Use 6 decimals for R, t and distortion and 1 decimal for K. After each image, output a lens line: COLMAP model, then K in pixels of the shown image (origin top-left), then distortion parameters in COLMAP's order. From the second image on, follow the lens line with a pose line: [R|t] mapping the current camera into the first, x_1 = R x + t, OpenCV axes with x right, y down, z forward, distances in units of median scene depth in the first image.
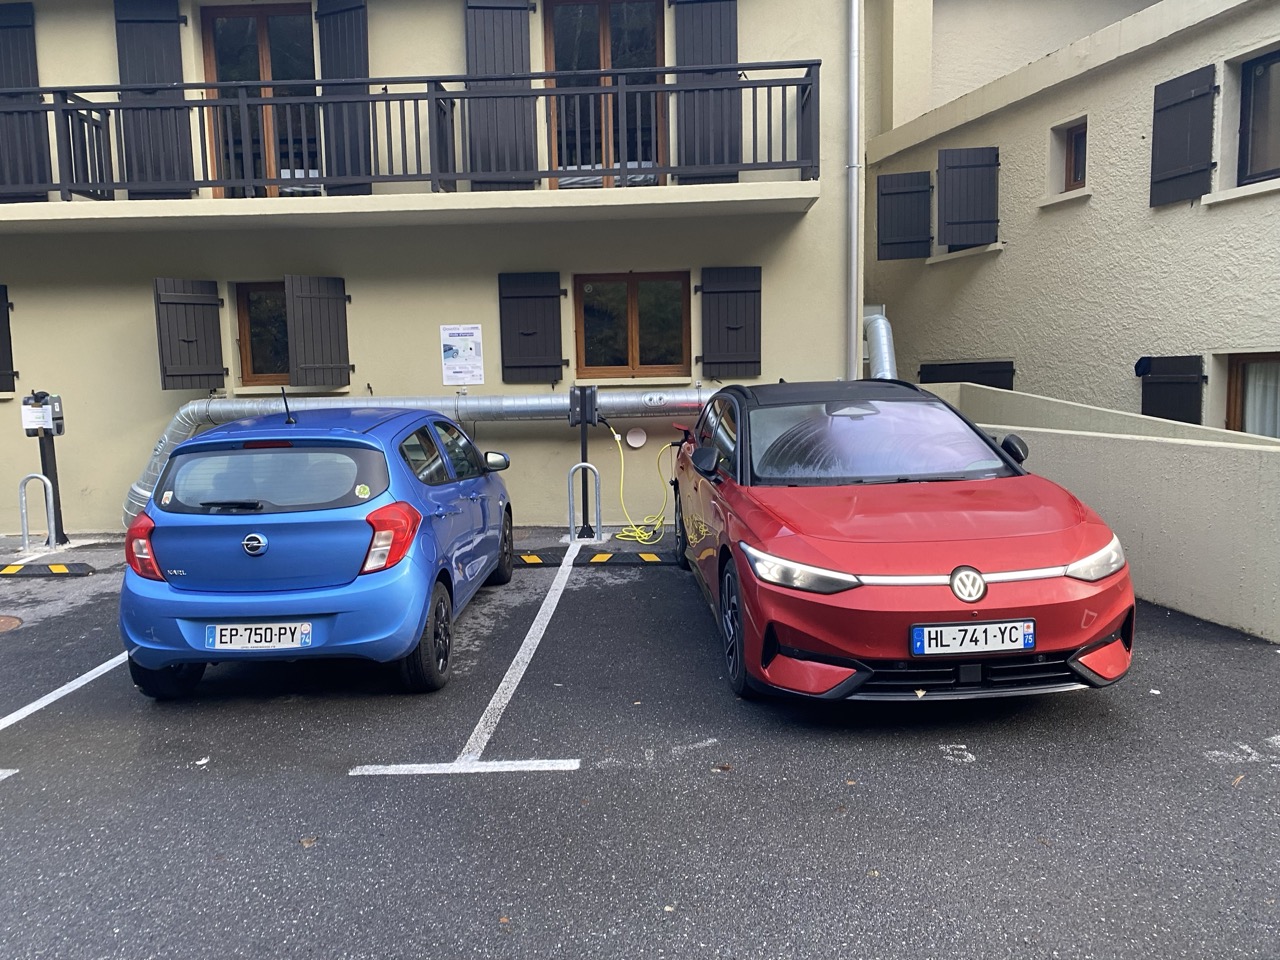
lens RADIAL K [[975.4, 0, 623.9], [0, 975.4, 481.8], [0, 0, 1]] dist [0.104585, -0.243058]
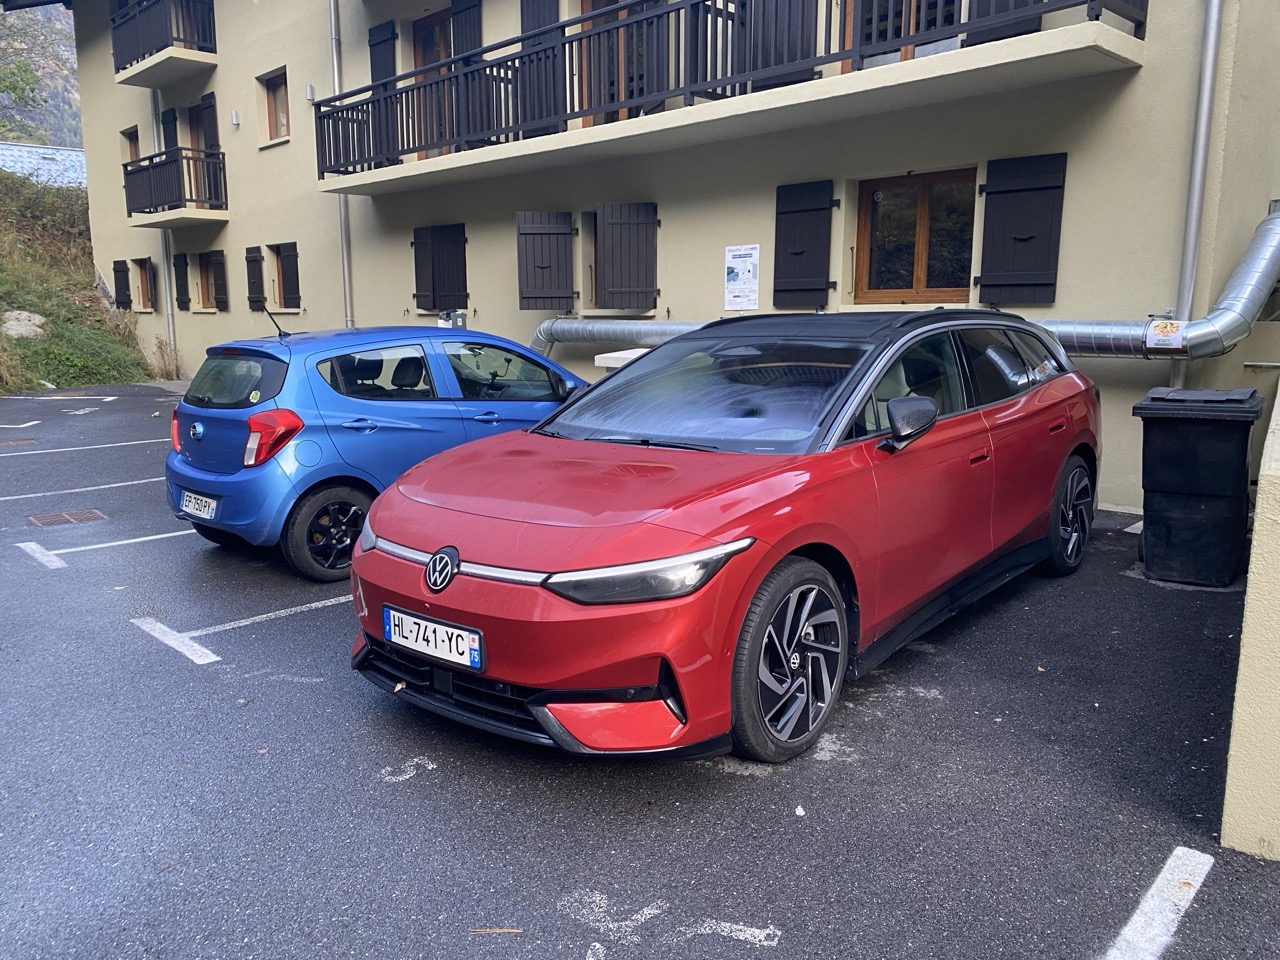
lens RADIAL K [[975.4, 0, 623.9], [0, 975.4, 481.8], [0, 0, 1]] dist [0.104585, -0.243058]
pose [[0.713969, 0.138649, -0.686312, 0.442908], [-0.086697, 0.990161, 0.109842, -0.029343], [0.694789, -0.018922, 0.718965, 0.241969]]
